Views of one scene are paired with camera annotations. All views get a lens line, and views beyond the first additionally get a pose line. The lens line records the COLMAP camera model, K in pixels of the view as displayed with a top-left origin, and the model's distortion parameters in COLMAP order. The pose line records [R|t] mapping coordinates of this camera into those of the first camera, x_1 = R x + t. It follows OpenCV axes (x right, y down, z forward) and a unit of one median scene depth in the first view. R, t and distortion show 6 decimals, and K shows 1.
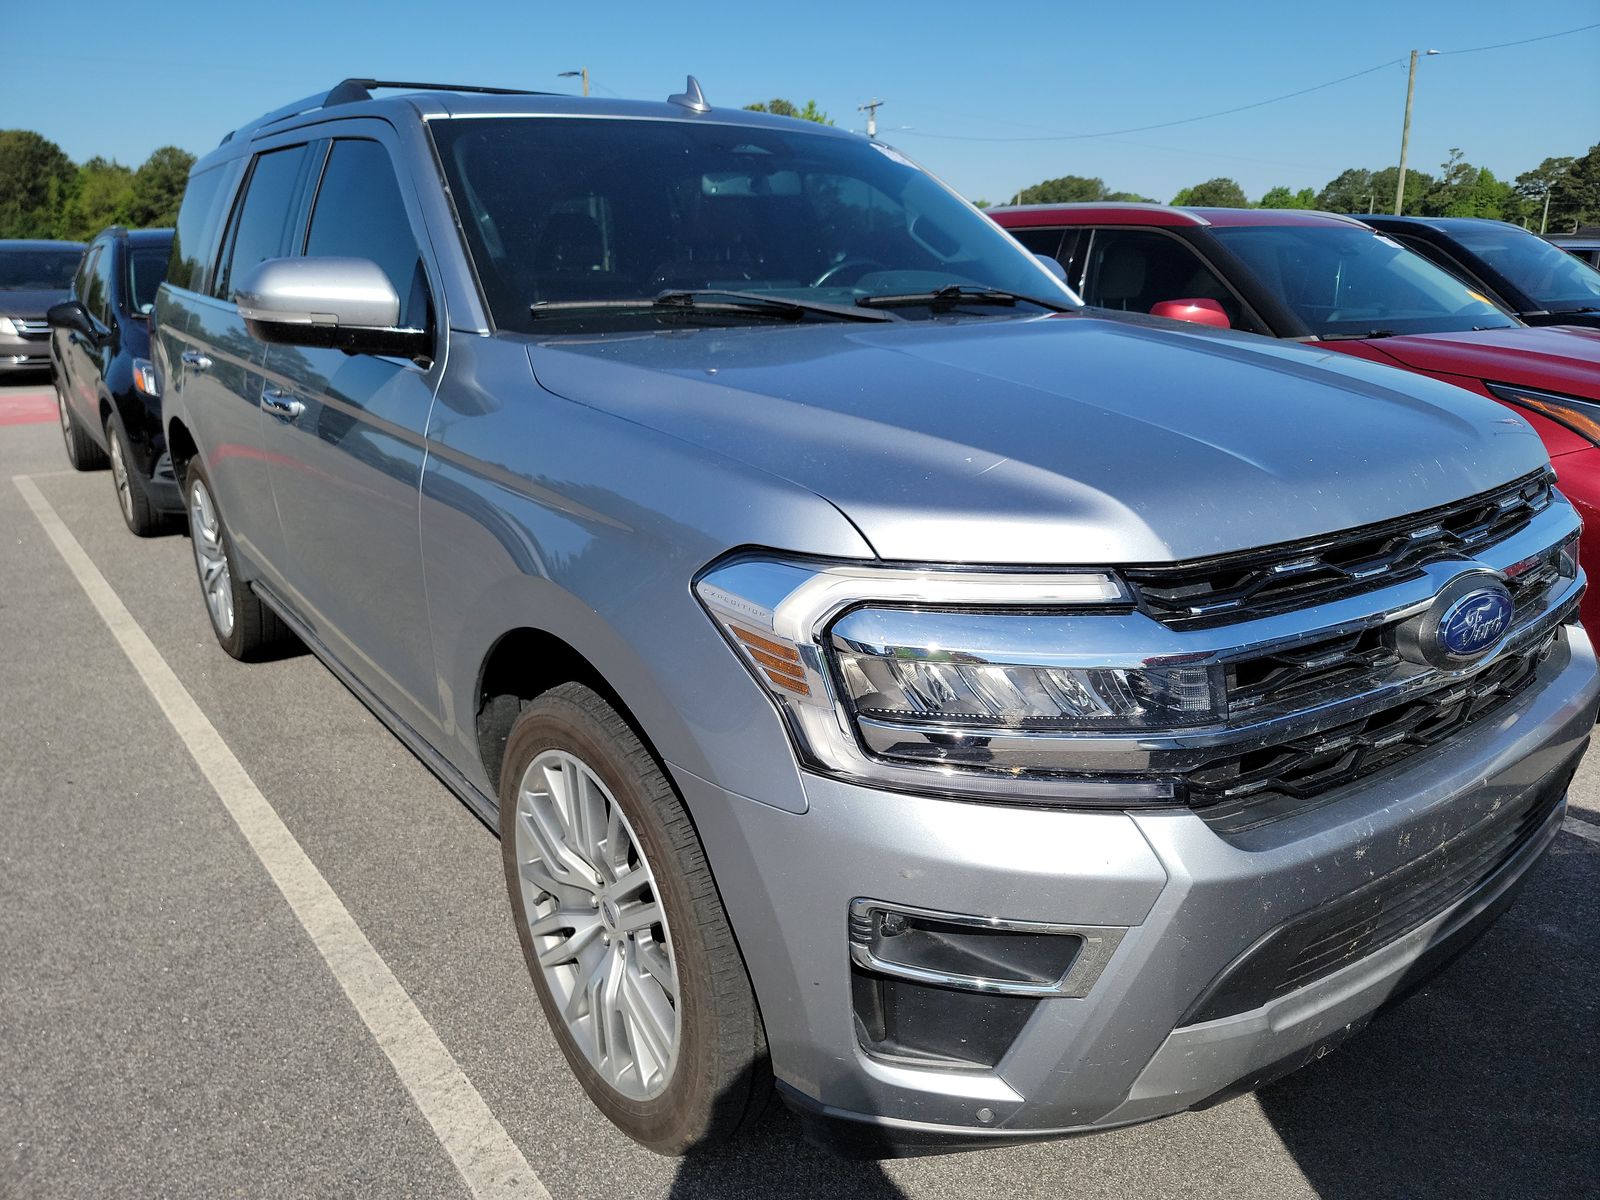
lens RADIAL K [[1143.8, 0, 811.5], [0, 1143.8, 609.3], [0, 0, 1]] dist [0.044533, -0.019002]
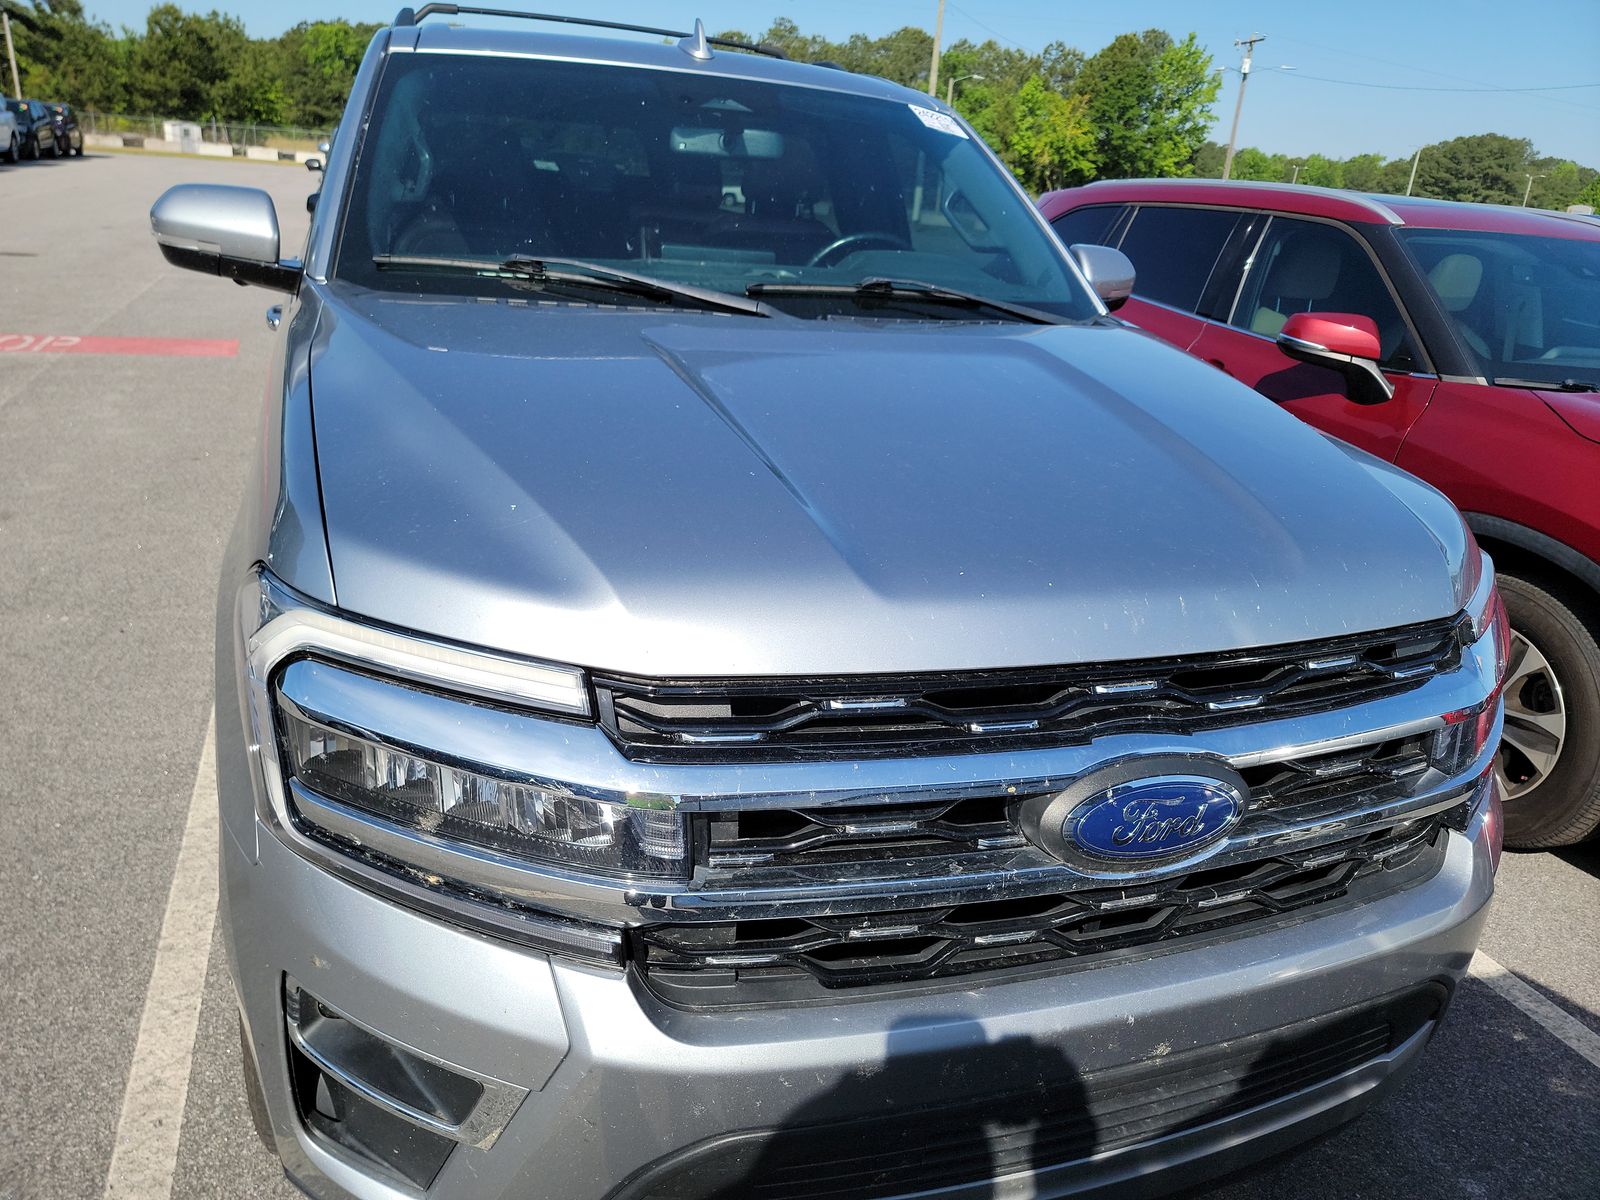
lens RADIAL K [[1143.8, 0, 796.7], [0, 1143.8, 589.4], [0, 0, 1]] dist [0.044533, -0.019002]
pose [[0.948334, 0.180854, -0.260682, 0.387001], [-0.169829, 0.983366, 0.064413, -0.108787], [0.267995, -0.016814, 0.963274, 0.151440]]
